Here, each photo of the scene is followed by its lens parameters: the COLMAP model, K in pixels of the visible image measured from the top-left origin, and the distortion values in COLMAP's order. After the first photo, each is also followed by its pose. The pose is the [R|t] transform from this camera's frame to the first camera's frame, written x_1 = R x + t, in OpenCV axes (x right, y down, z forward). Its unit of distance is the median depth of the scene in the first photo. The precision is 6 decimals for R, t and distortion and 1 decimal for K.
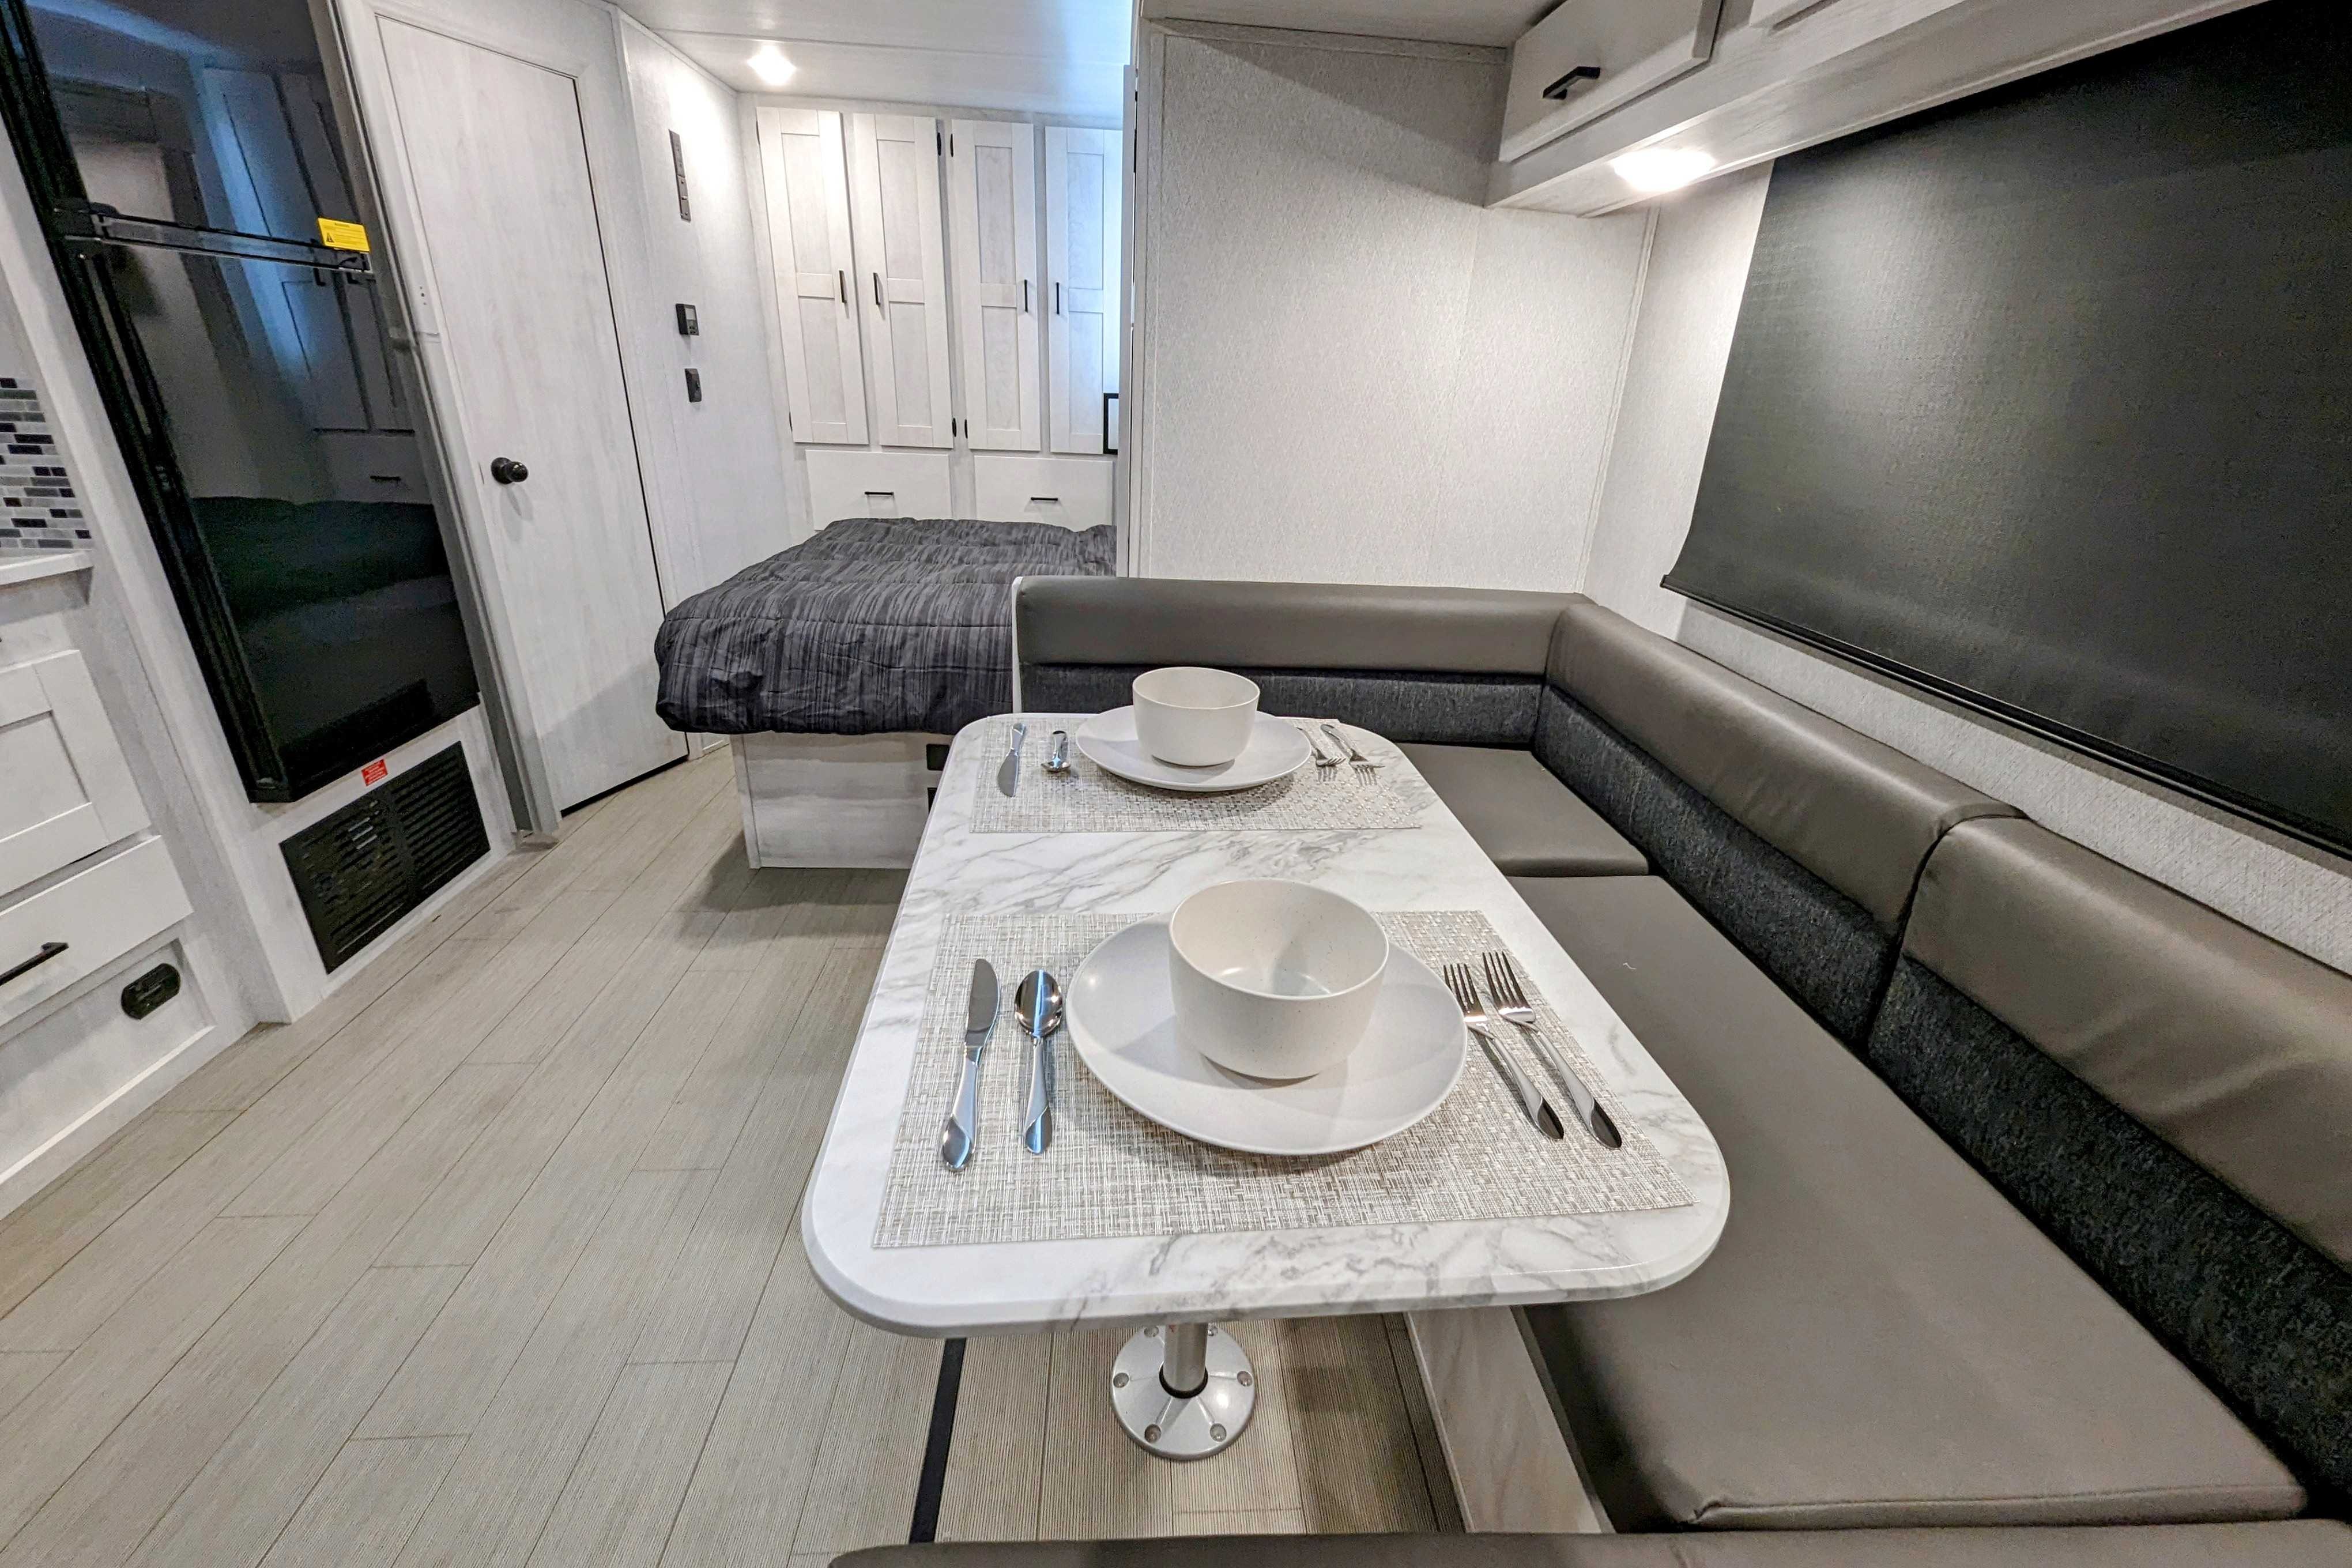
lens RADIAL K [[972.0, 0, 1183.4], [0, 972.0, 788.4], [0, 0, 1]] dist [0.004201, -0.001883]
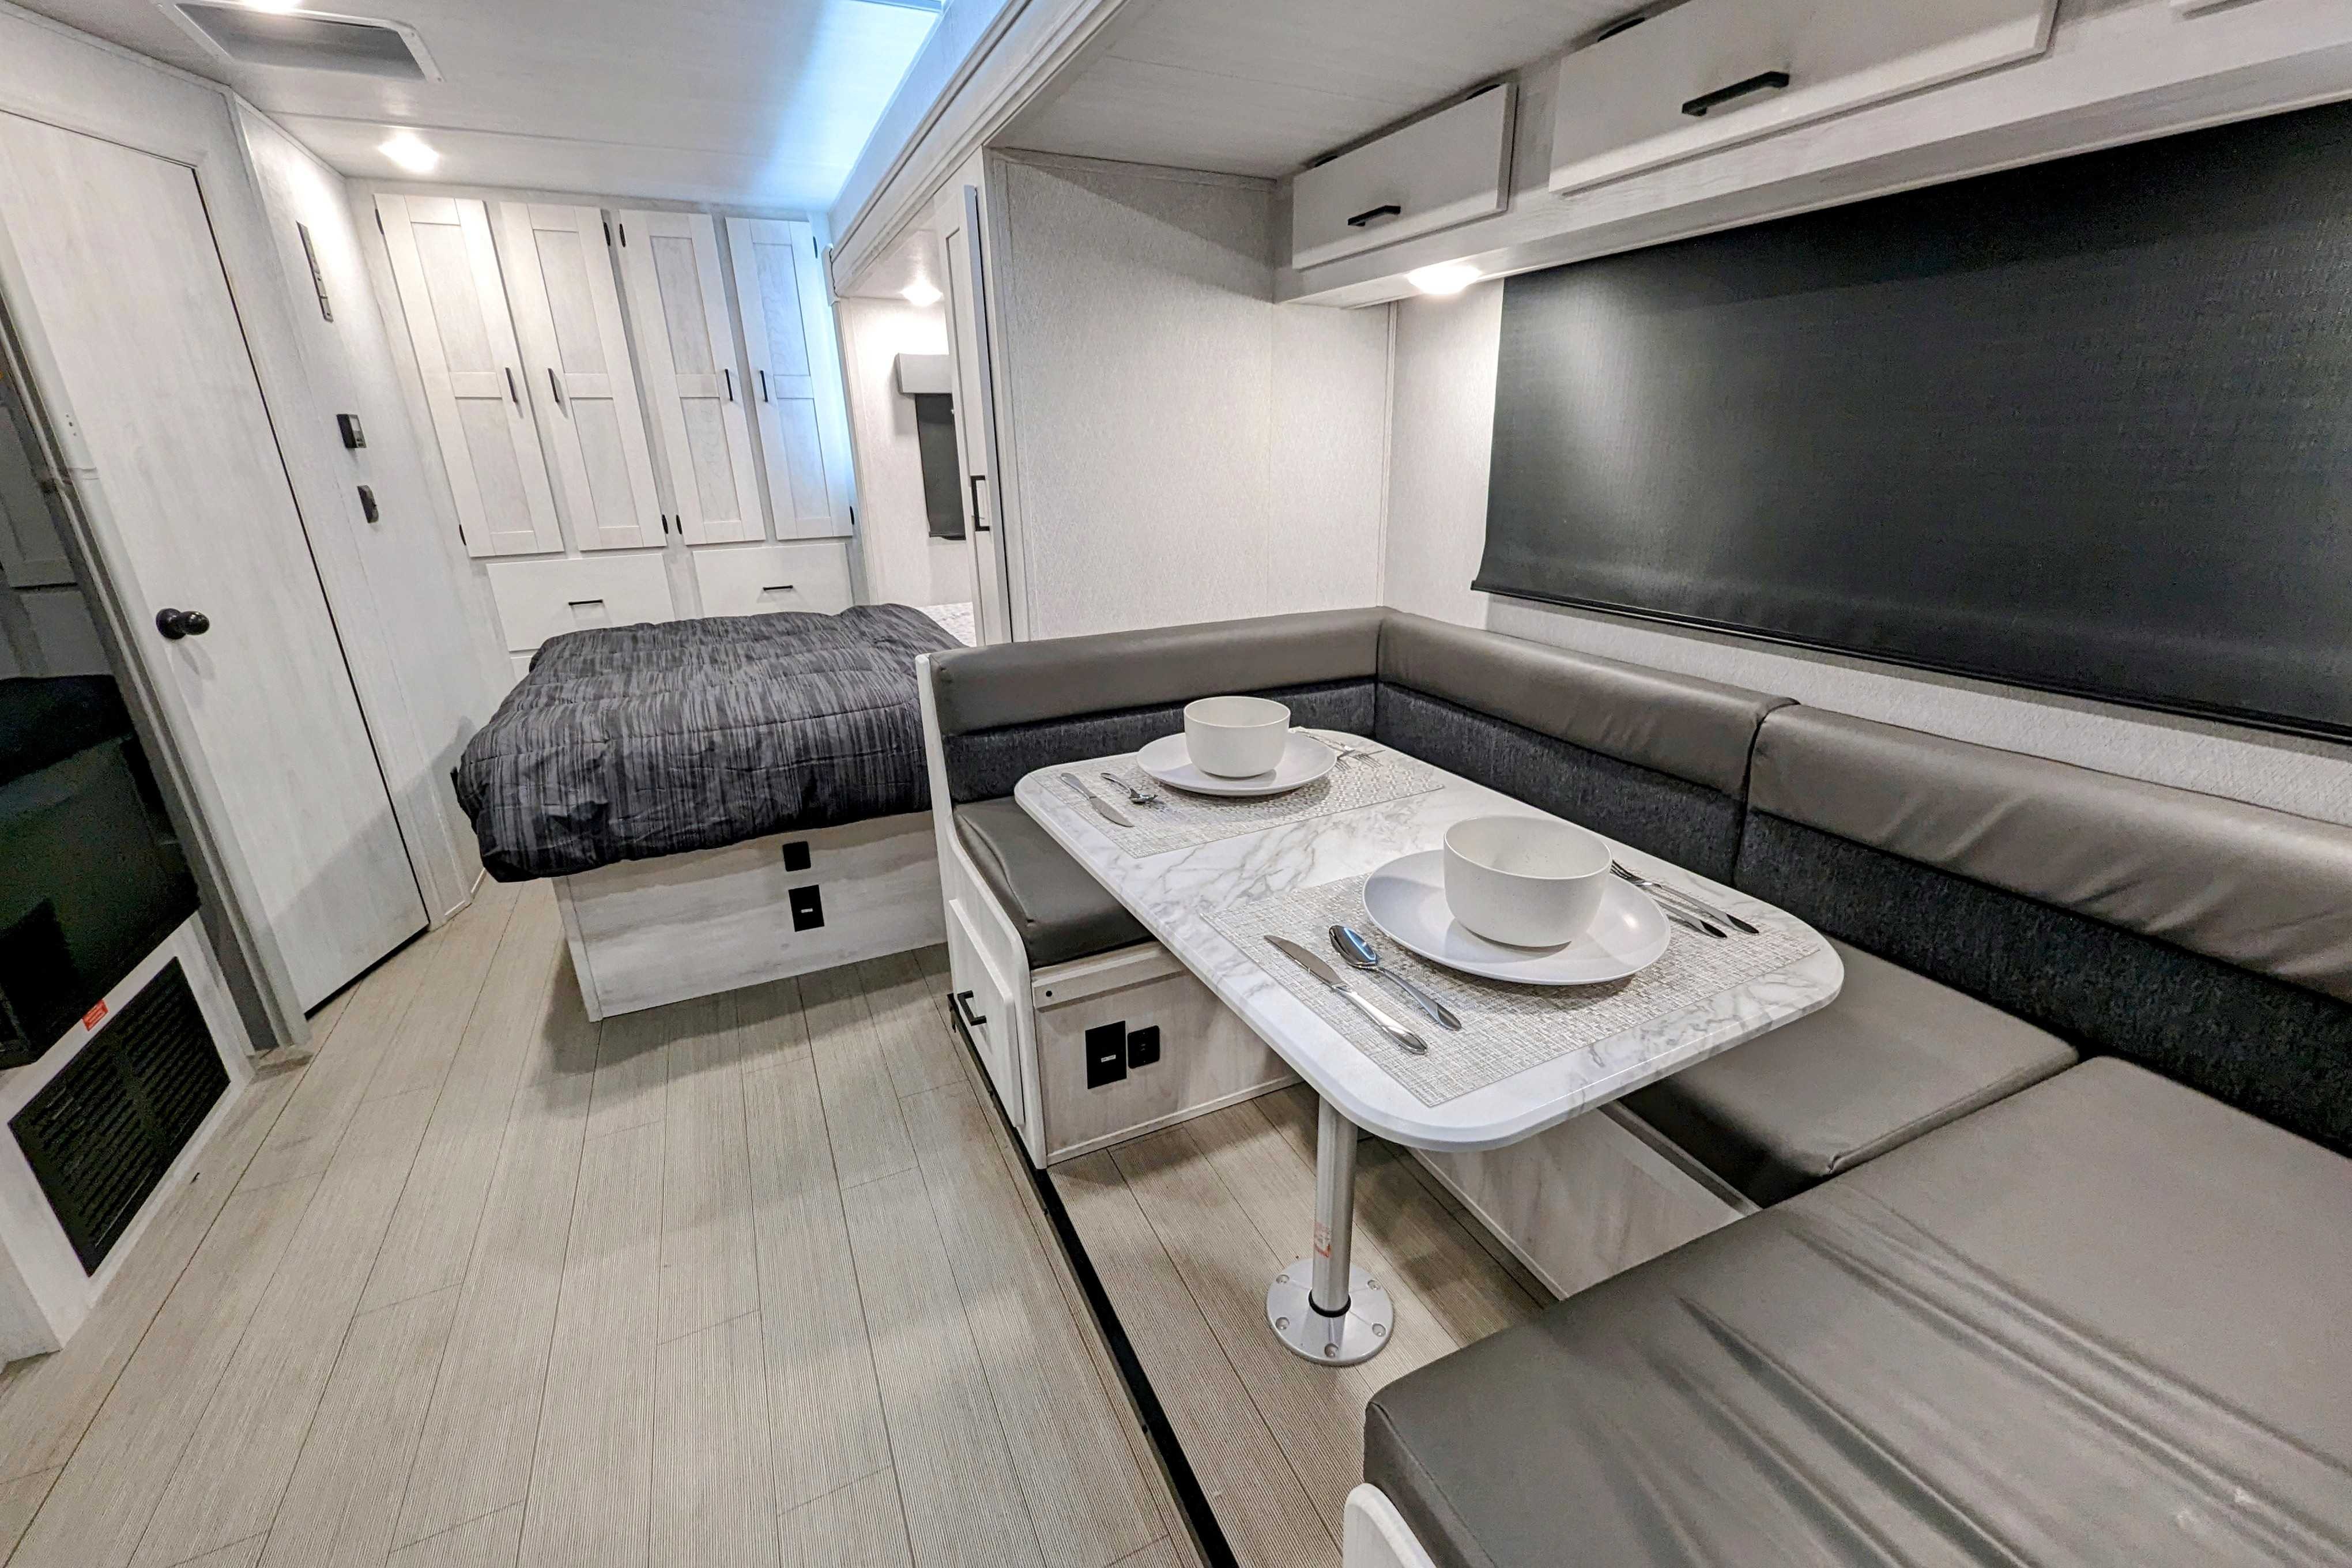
lens RADIAL K [[972.0, 0, 1182.1], [0, 972.0, 790.7], [0, 0, 1]] dist [0.004201, -0.001883]
pose [[0.926777, -0.183450, 0.327766, -0.263427], [0.200917, 0.979406, -0.019933, 0.000606], [-0.317359, 0.084327, 0.944549, -0.051796]]
